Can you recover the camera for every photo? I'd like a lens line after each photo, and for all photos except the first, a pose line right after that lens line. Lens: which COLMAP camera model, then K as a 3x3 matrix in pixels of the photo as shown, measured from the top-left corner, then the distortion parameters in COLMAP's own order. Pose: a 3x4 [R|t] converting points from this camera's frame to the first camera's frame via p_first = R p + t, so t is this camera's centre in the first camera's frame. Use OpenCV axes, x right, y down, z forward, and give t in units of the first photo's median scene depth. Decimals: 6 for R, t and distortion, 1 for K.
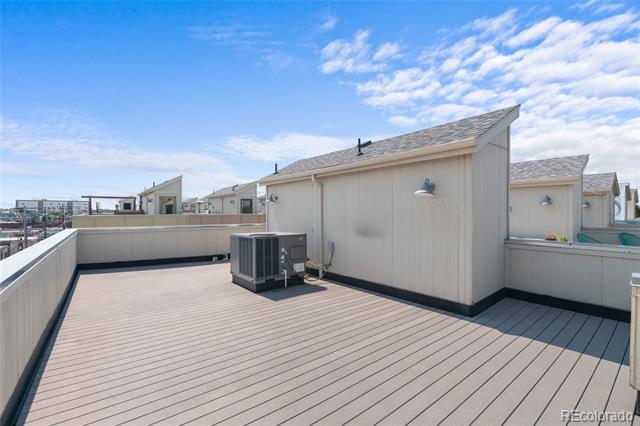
lens RADIAL K [[286.7, 0, 320.0], [0, 286.7, 213.0], [0, 0, 1]] dist [-0.000533, 0.000027]
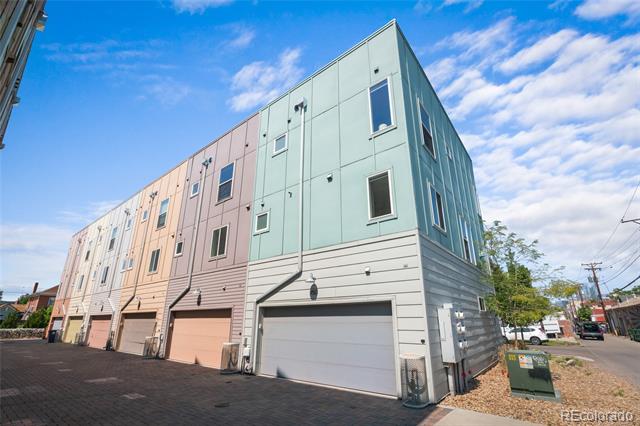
lens RADIAL K [[286.7, 0, 320.0], [0, 286.7, 213.0], [0, 0, 1]] dist [-0.000533, 0.000027]
pose [[0.968197, 0.035355, 0.247678, 0.070387], [0.034965, 0.961128, -0.273880, -0.076399], [-0.247733, 0.273830, 0.929325, 0.543164]]
